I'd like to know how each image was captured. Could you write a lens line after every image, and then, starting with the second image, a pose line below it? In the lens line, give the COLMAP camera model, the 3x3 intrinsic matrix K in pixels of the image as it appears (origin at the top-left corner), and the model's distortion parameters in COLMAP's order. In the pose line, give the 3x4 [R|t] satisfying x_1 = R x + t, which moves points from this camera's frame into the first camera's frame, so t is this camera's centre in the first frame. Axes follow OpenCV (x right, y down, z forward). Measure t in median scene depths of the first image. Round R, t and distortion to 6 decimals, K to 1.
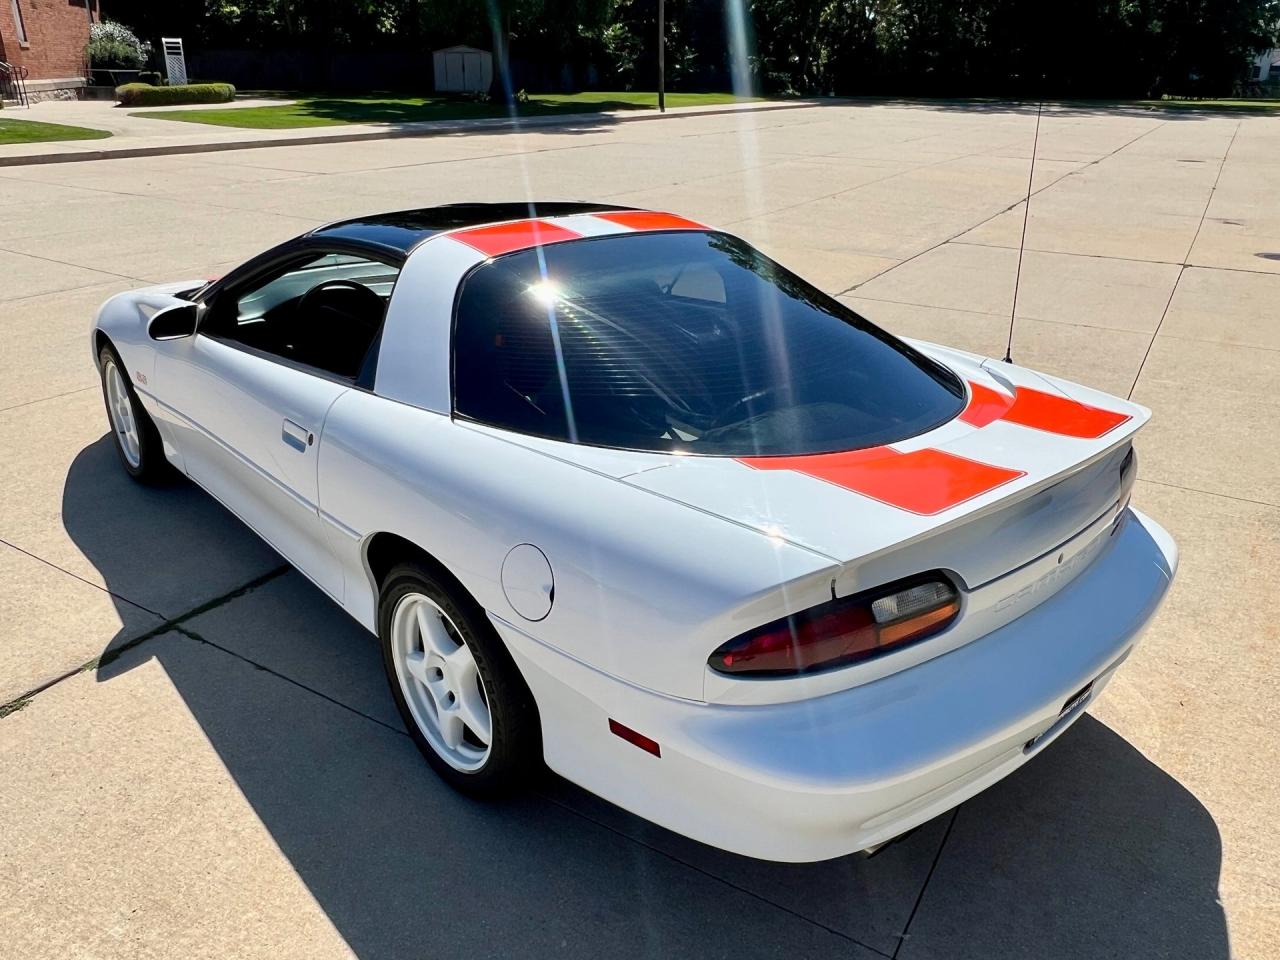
lens RADIAL K [[937.1, 0, 640.0], [0, 937.1, 480.0], [0, 0, 1]] dist [0.000185, -0.003802]
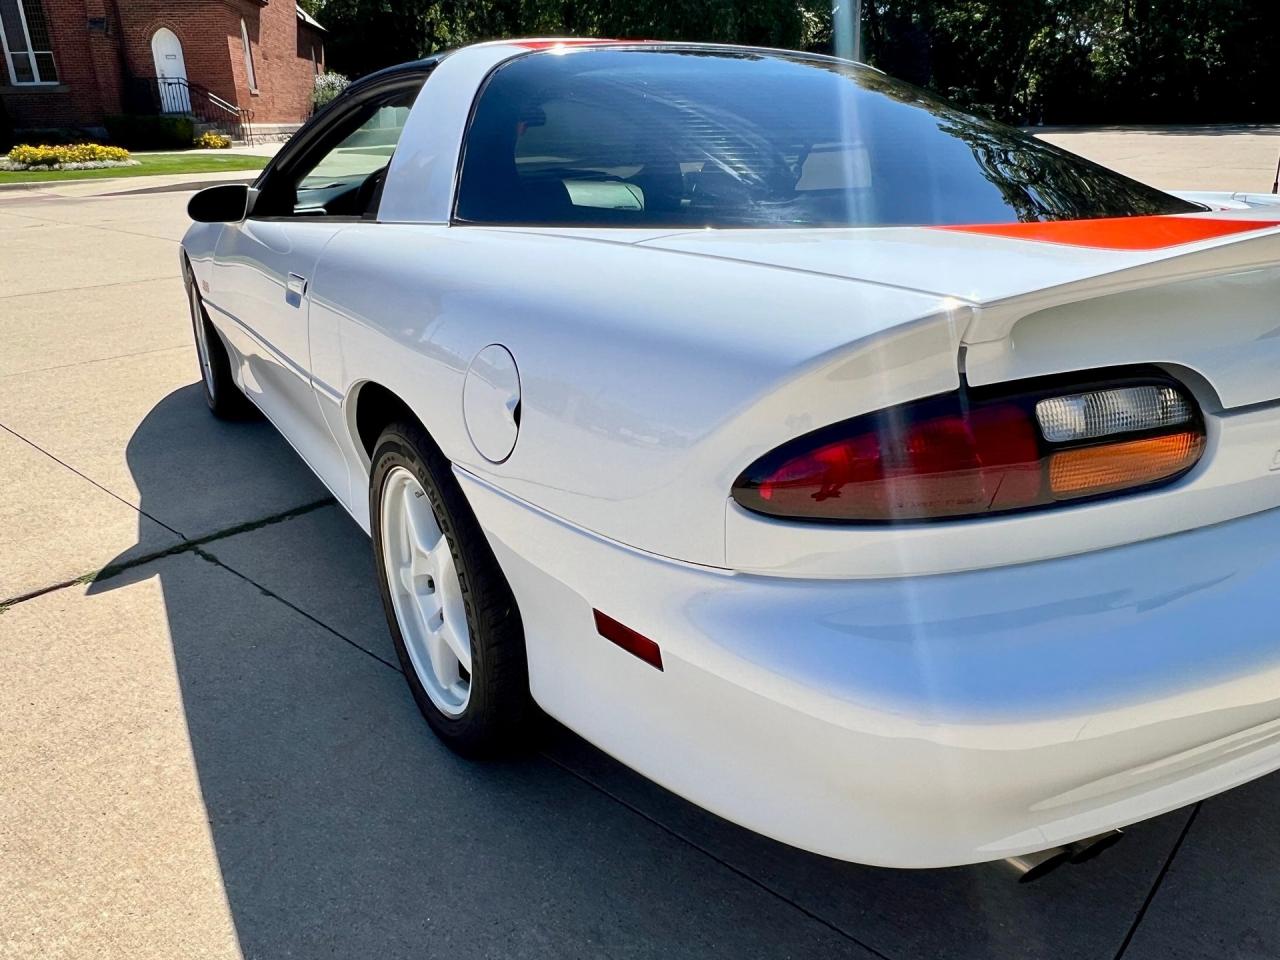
lens RADIAL K [[958.4, 0, 641.2], [0, 958.4, 484.7], [0, 0, 1]] dist [-0.003999, 0.001306]
pose [[0.982842, 0.037988, -0.180496, 0.084008], [-0.043803, 0.998638, -0.028343, 0.140997], [0.179174, 0.035763, 0.983167, 0.276846]]
